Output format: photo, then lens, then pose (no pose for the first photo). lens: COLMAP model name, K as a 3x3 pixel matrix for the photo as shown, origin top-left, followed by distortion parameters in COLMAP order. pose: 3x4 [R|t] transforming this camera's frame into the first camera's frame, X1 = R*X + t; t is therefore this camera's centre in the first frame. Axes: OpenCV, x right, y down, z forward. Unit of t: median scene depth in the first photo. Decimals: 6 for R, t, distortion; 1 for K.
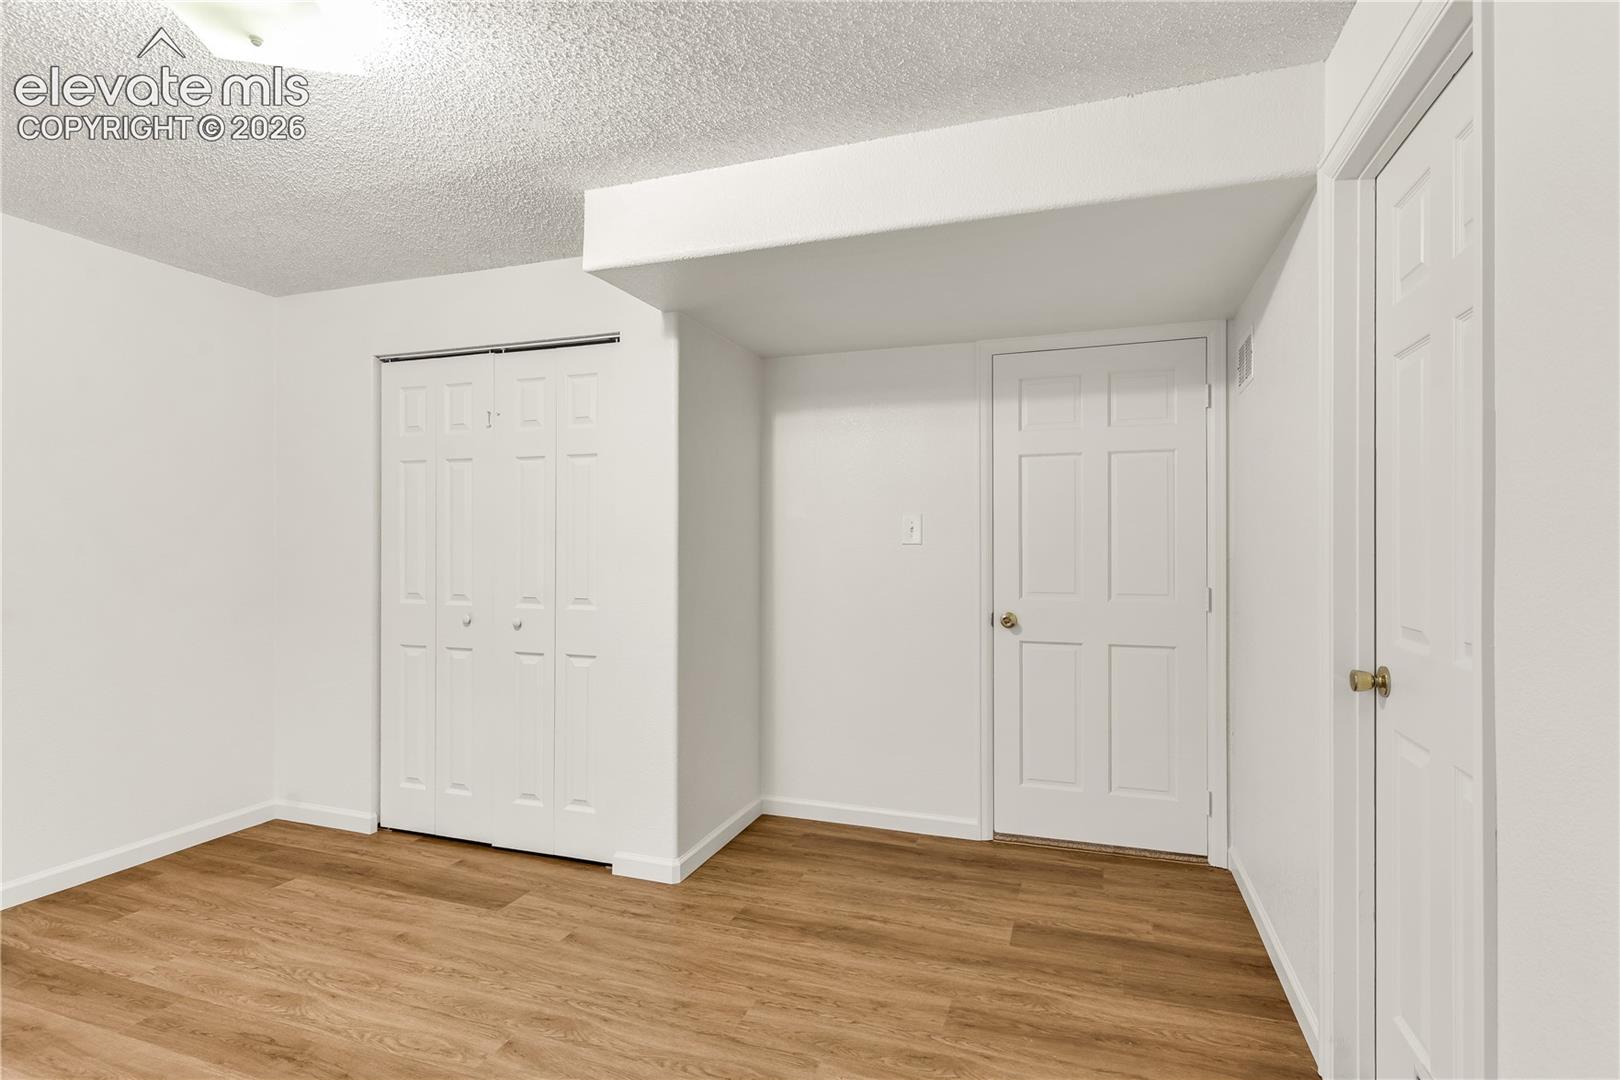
lens RADIAL K [[823.4, 0, 812.9], [0, 823.4, 540.6], [0, 0, 1]] dist [0.003728, -0.001123]
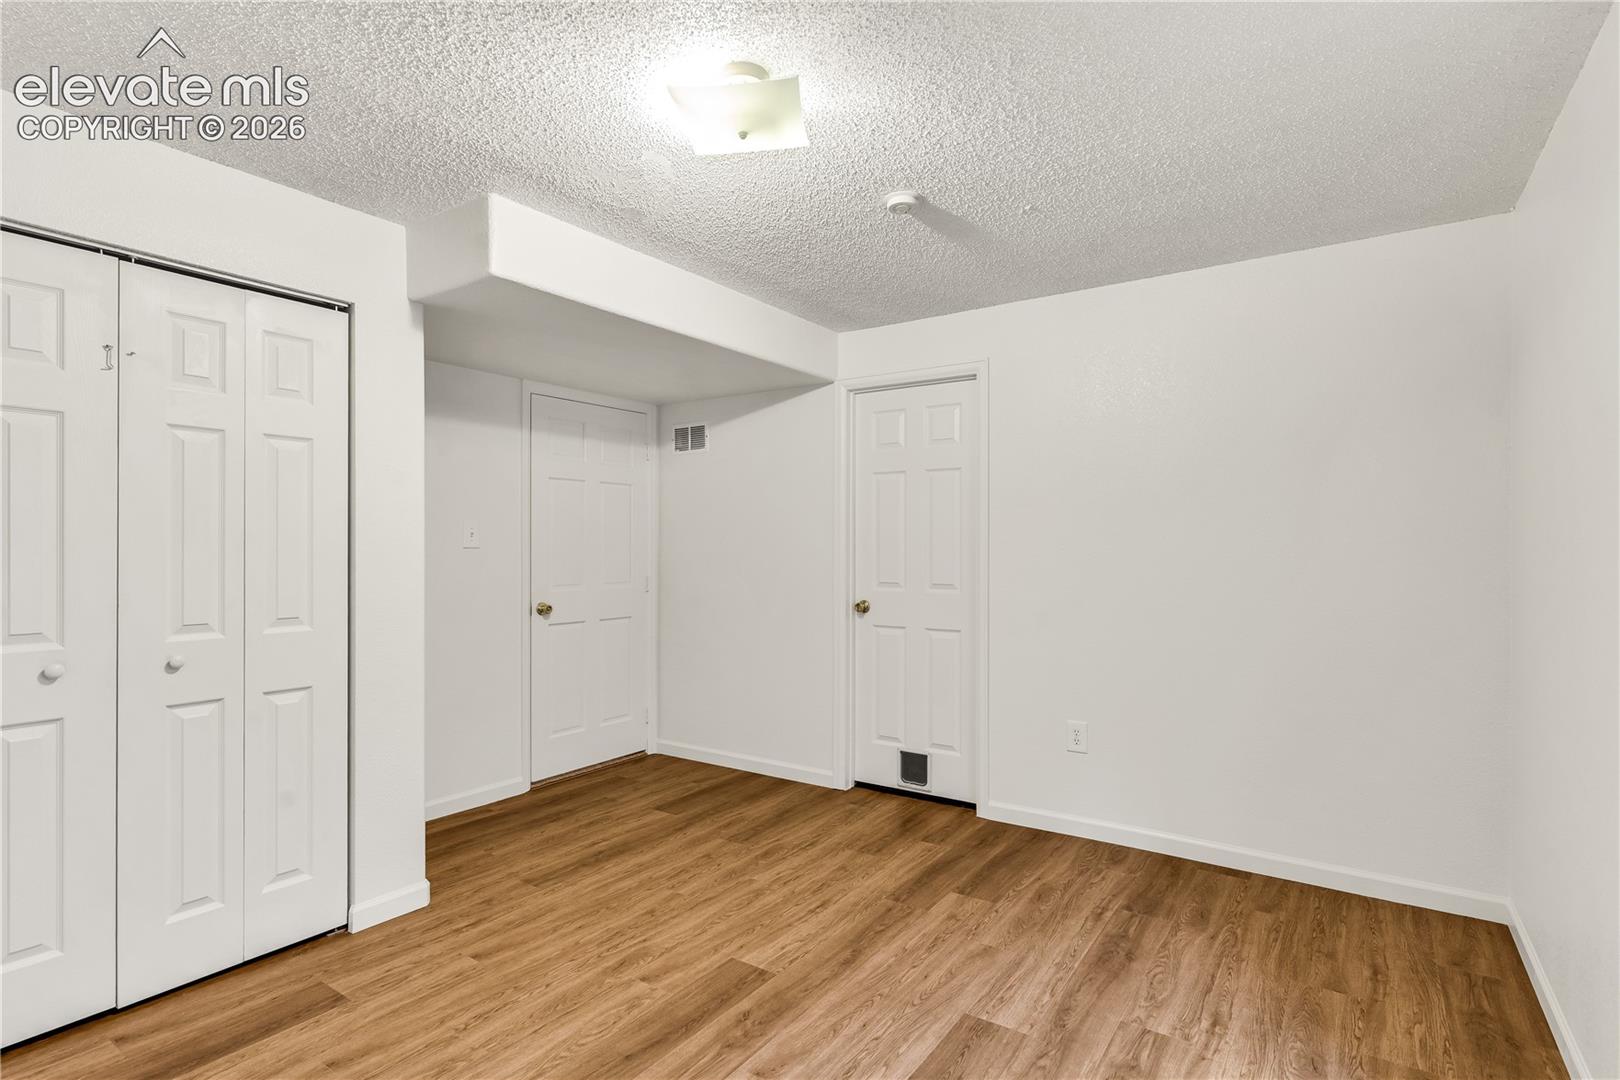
lens RADIAL K [[823.4, 0, 822.2], [0, 823.4, 538.9], [0, 0, 1]] dist [0.003728, -0.001123]
pose [[0.232857, 0.008984, 0.972469, -1.057371], [-0.007592, 0.999944, -0.007420, -0.004290], [-0.972481, -0.005656, 0.232912, 0.355281]]
